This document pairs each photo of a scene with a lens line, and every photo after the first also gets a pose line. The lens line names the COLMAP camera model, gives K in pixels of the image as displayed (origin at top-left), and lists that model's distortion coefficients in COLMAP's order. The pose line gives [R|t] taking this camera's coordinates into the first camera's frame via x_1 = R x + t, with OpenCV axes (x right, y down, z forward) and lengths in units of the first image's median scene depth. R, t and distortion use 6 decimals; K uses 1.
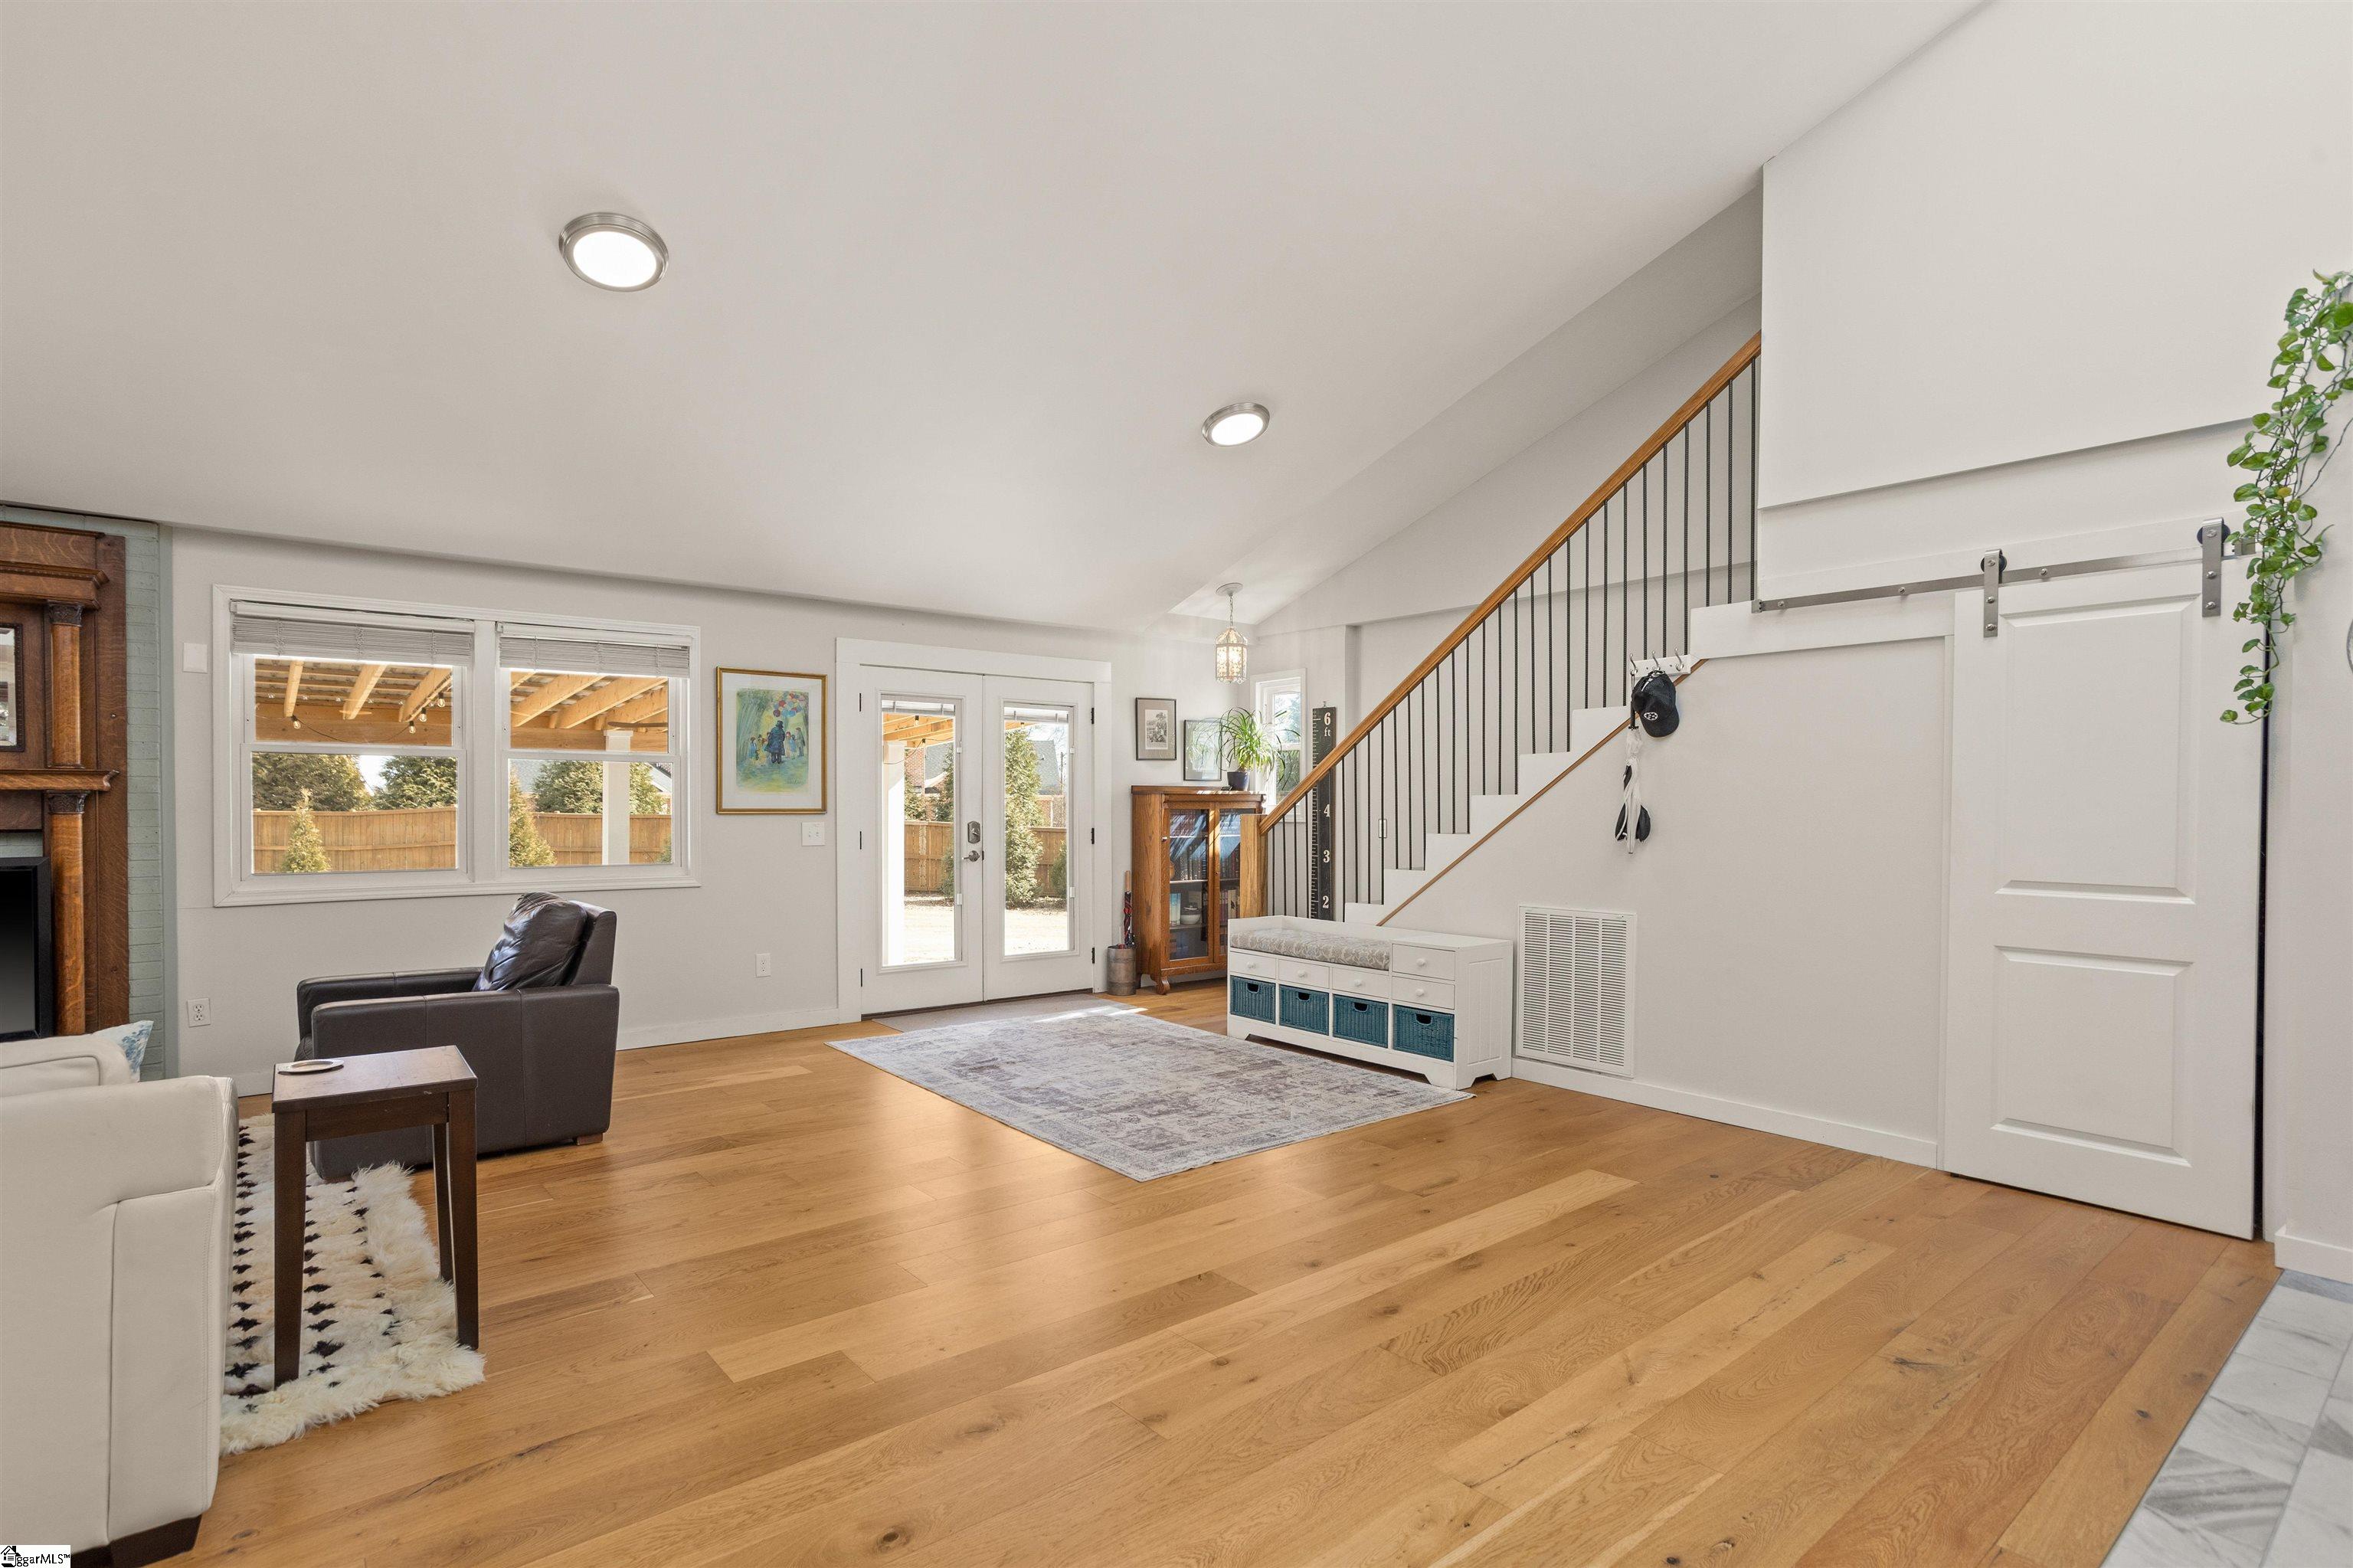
lens RADIAL K [[1134.0, 0, 1160.8], [0, 1134.0, 805.0], [0, 0, 1]] dist [-0.003789, 0.001260]
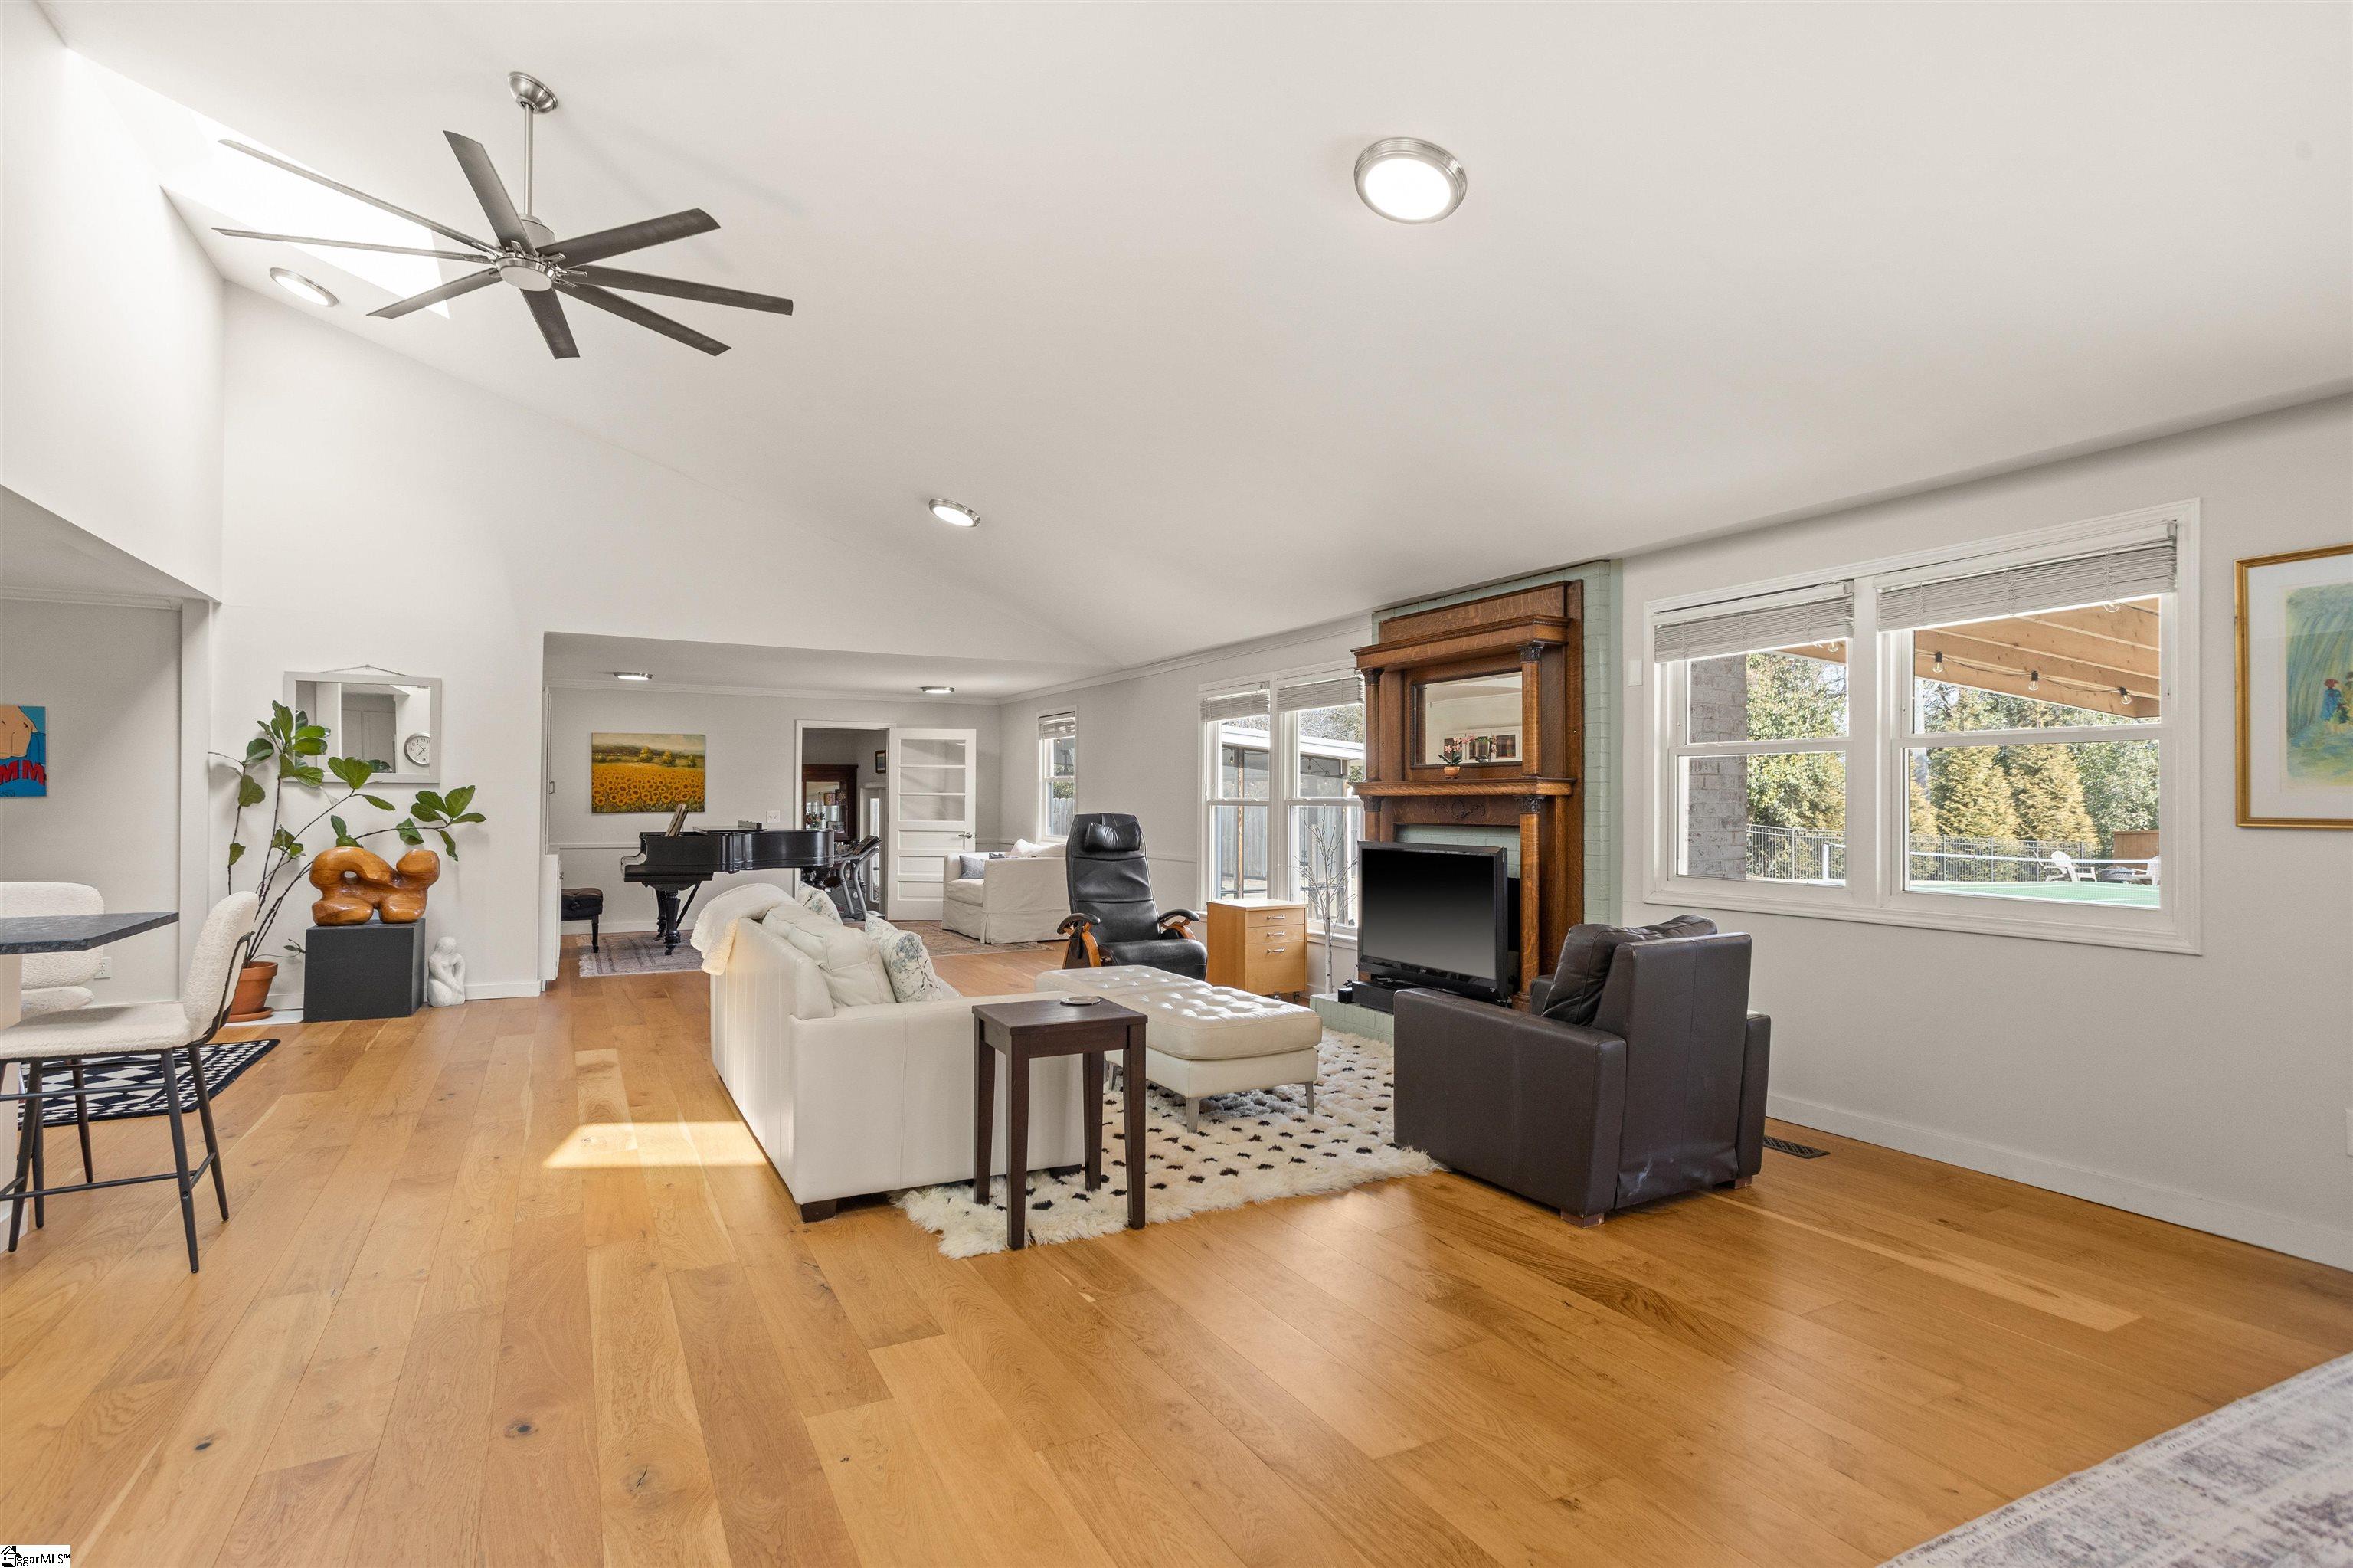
lens RADIAL K [[1134.0, 0, 1162.1], [0, 1134.0, 791.0], [0, 0, 1]] dist [-0.003789, 0.001260]
pose [[-0.184229, -0.010935, -0.982822, 0.307723], [-0.006284, 0.999931, -0.009947, -0.001447], [0.982863, 0.004343, -0.184285, 0.745107]]
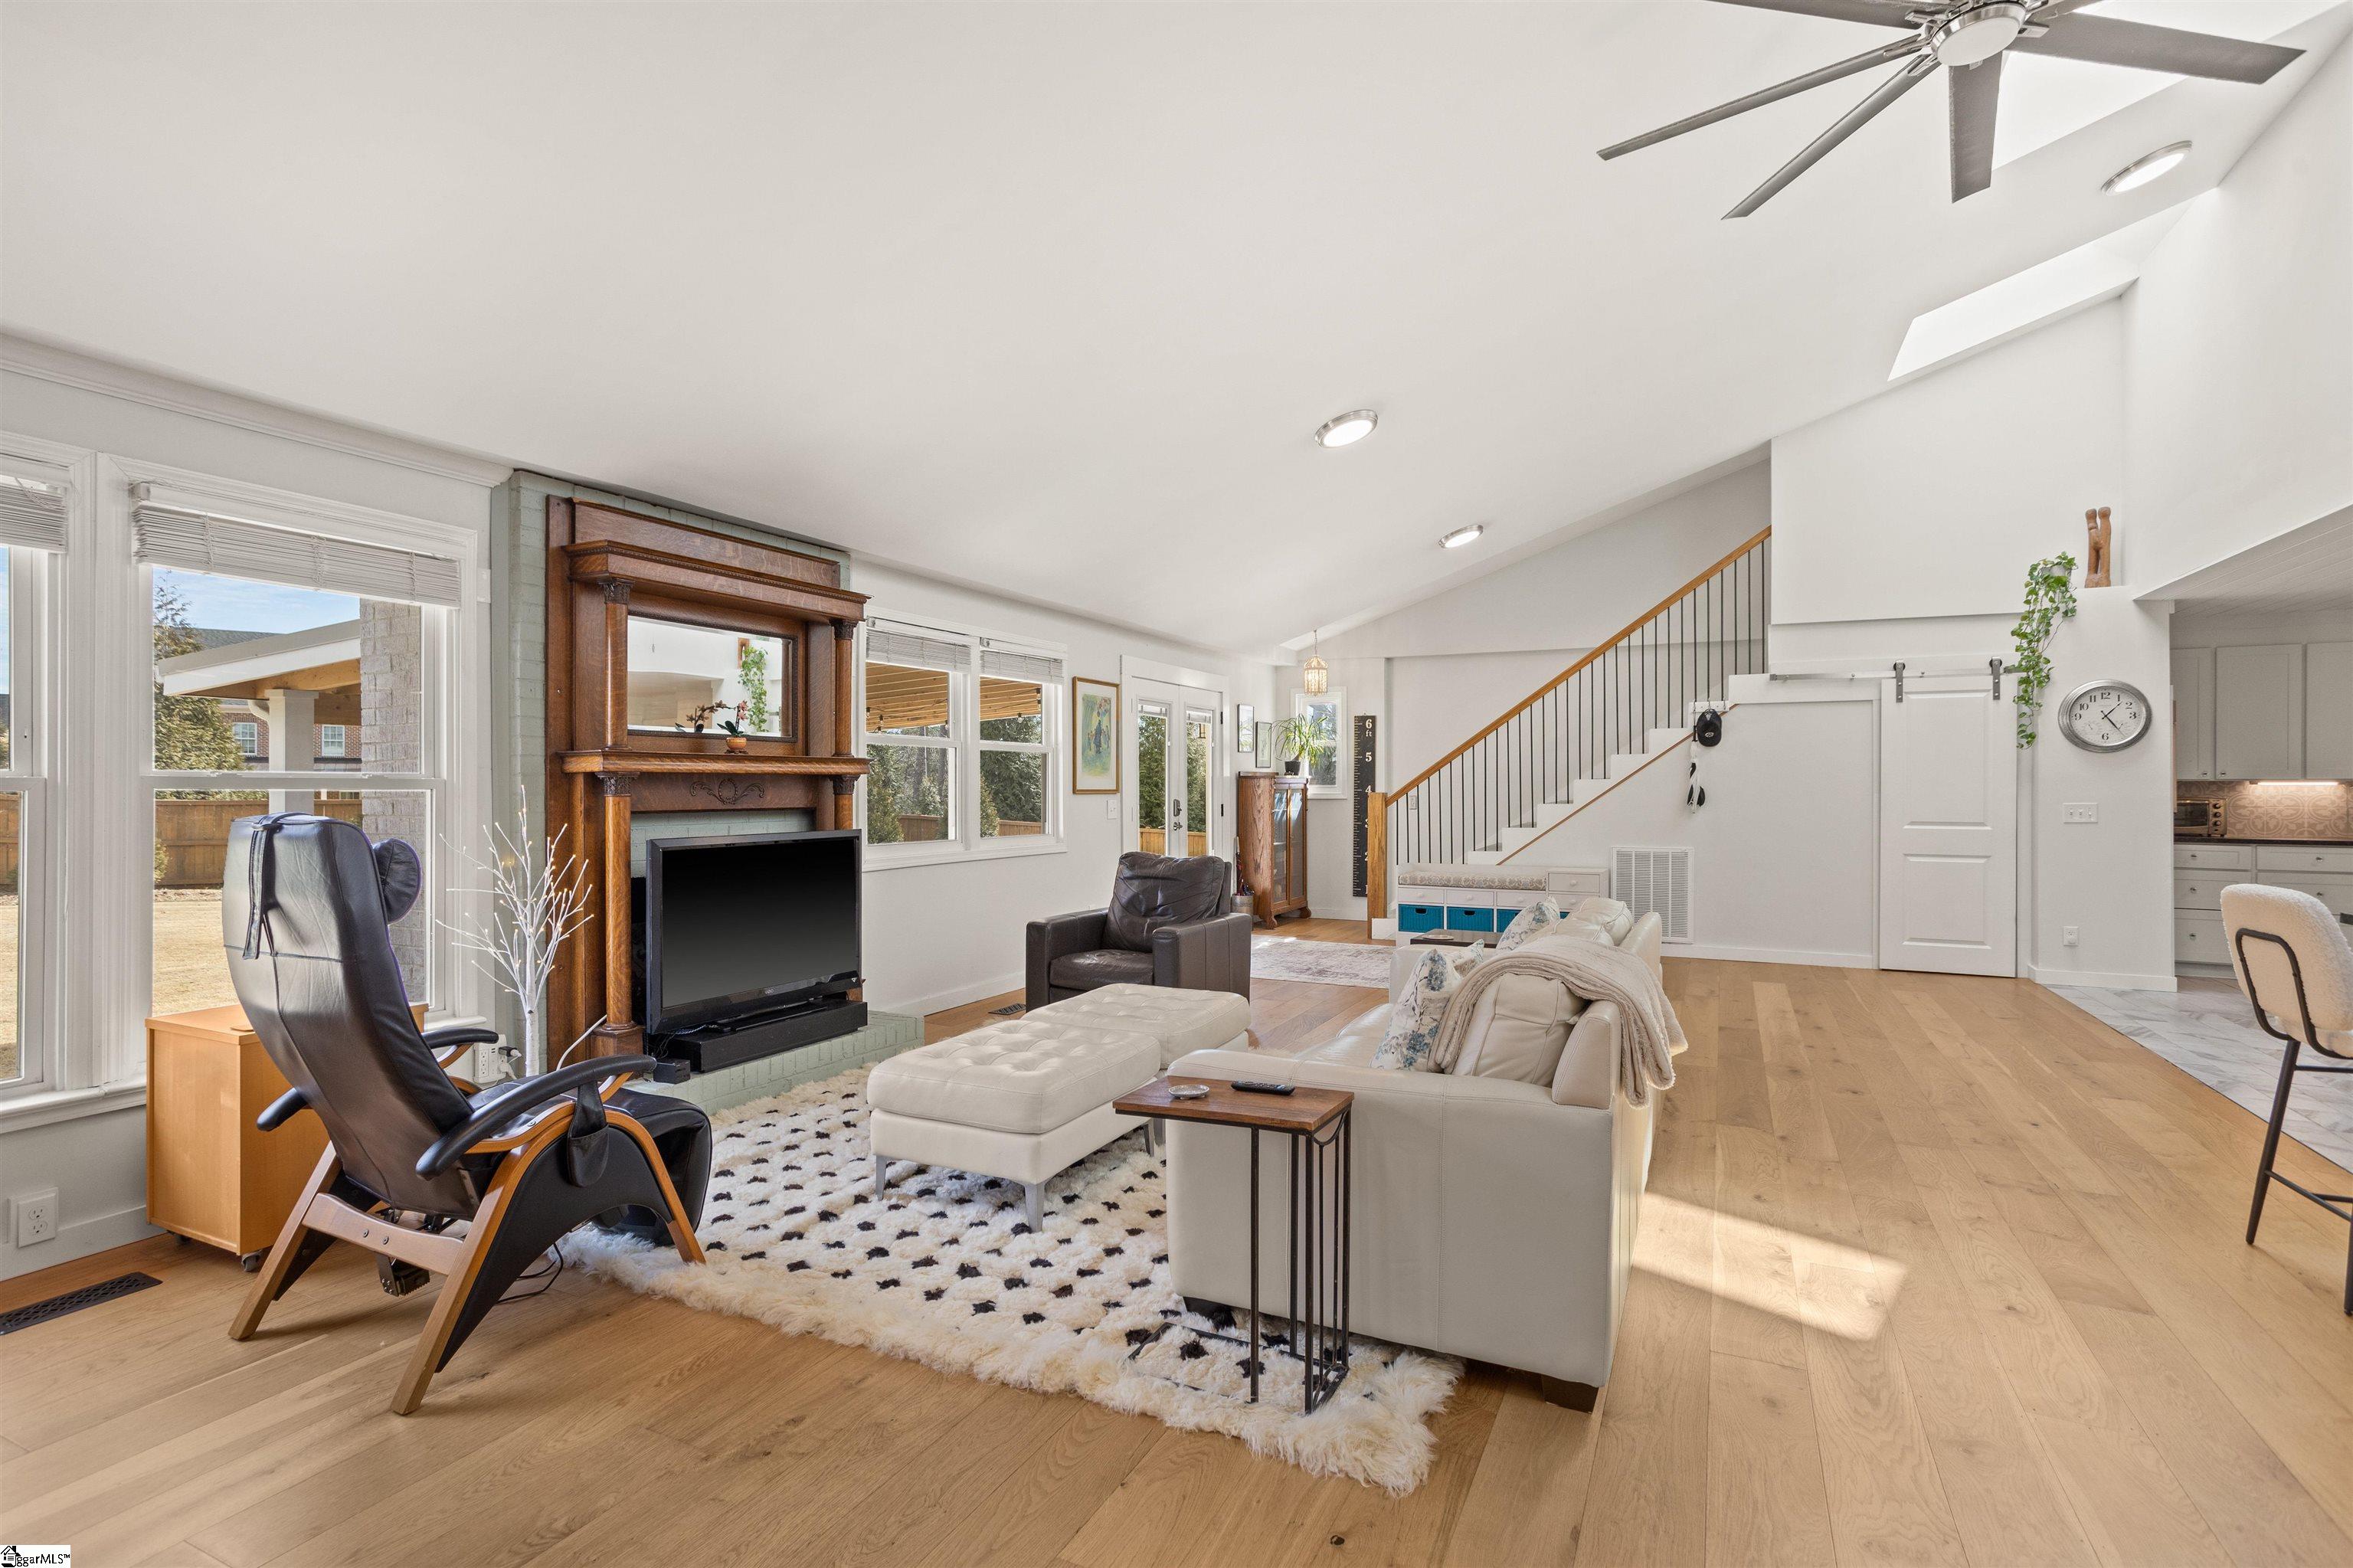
lens RADIAL K [[1134.0, 0, 1167.3], [0, 1134.0, 784.7], [0, 0, 1]] dist [-0.003789, 0.001260]
pose [[0.905473, -0.000696, 0.424403, -1.052723], [0.002018, 0.999994, -0.002667, 0.001821], [-0.424398, 0.003272, 0.905470, -0.230033]]
